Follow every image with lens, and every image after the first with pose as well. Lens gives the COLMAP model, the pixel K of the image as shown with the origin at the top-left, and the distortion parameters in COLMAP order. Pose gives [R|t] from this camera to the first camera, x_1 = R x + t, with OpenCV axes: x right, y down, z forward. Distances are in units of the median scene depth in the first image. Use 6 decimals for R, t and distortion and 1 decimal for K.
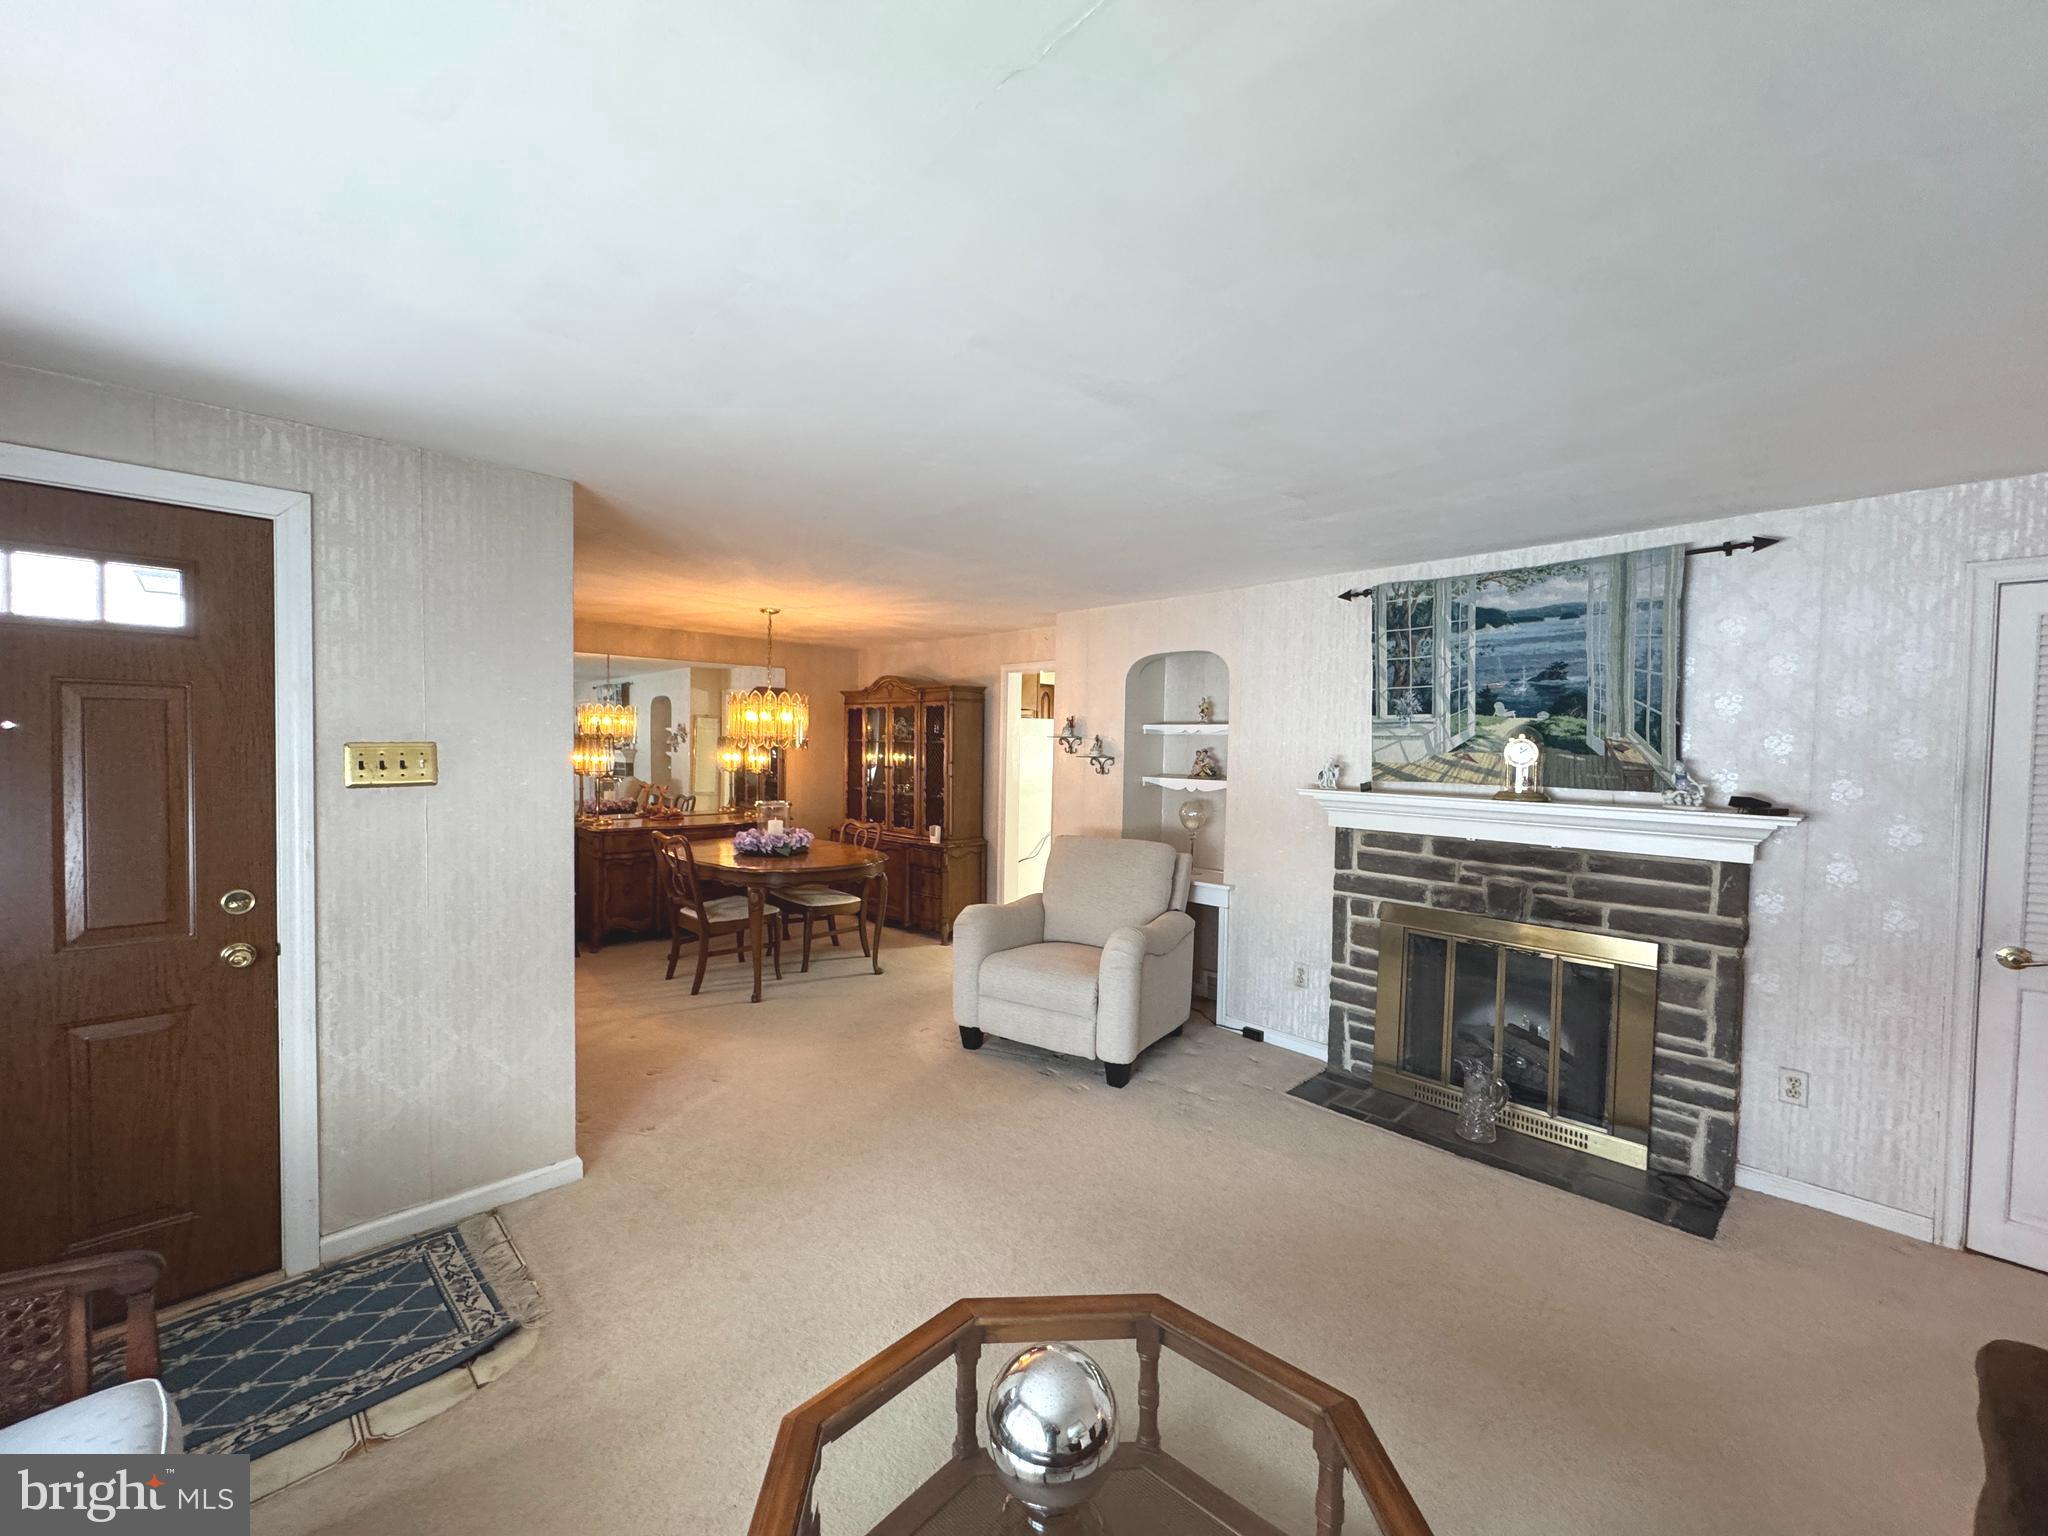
lens RADIAL K [[809.6, 0, 1030.5], [0, 809.6, 766.3], [0, 0, 1]] dist [0.000542, 0.000062]
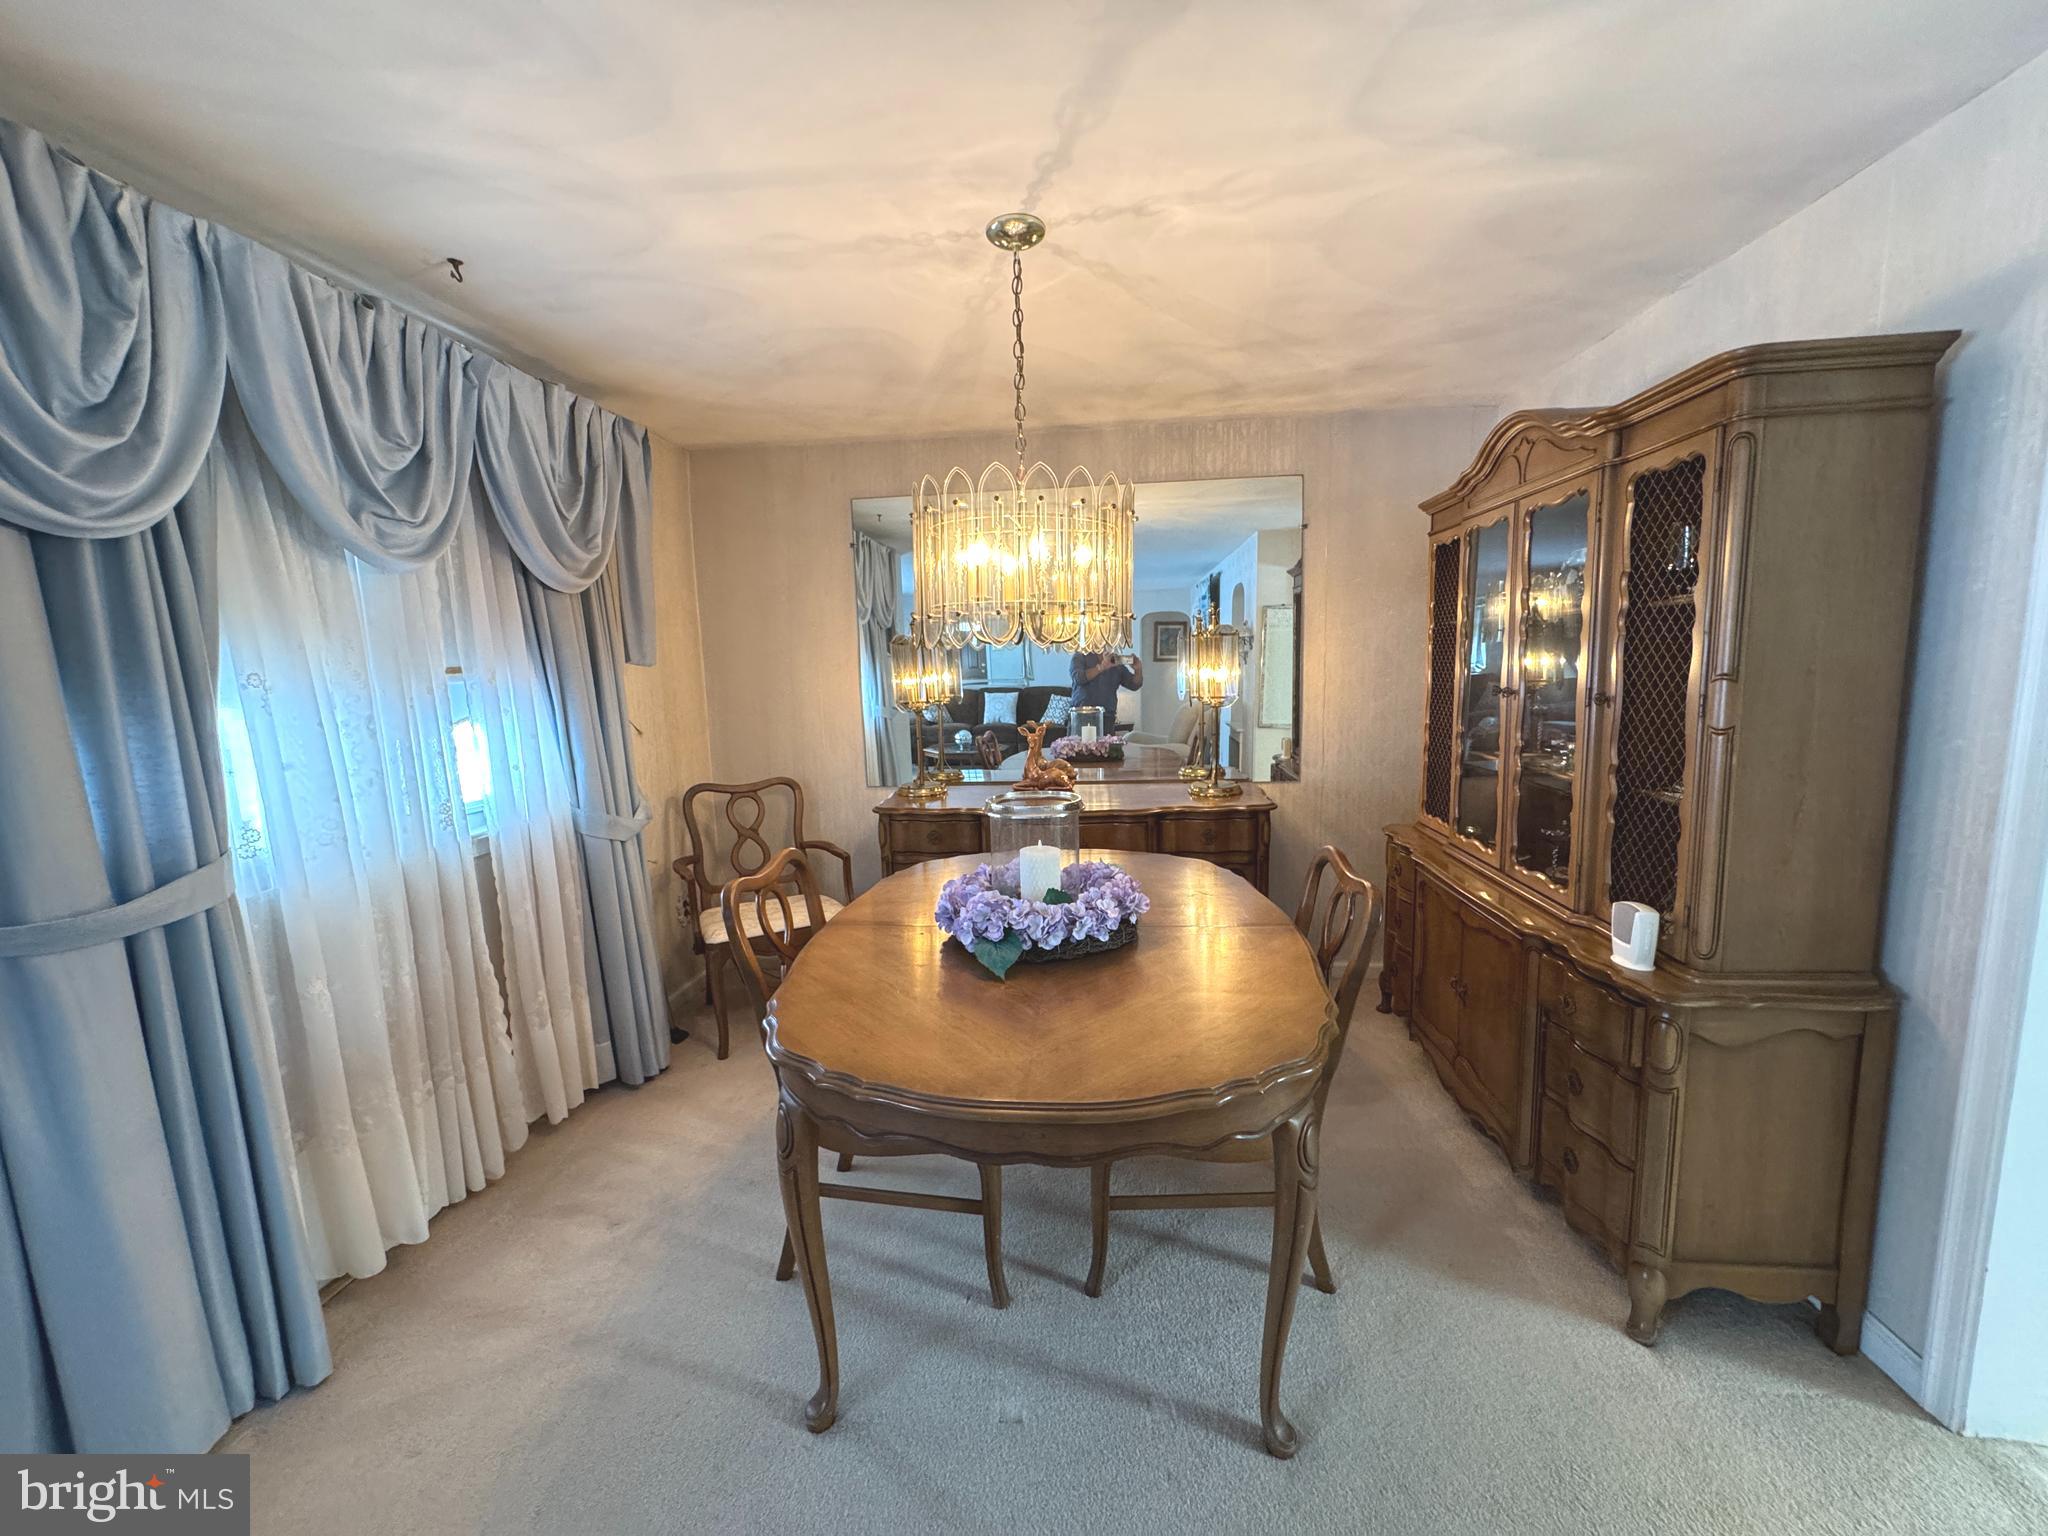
lens RADIAL K [[809.6, 0, 1025.4], [0, 809.6, 770.6], [0, 0, 1]] dist [0.000542, 0.000062]
pose [[0.618967, 0.069630, -0.782325, -0.032302], [0.023458, 0.993979, 0.107028, -0.008057], [0.785067, -0.084598, 0.613607, 0.660637]]
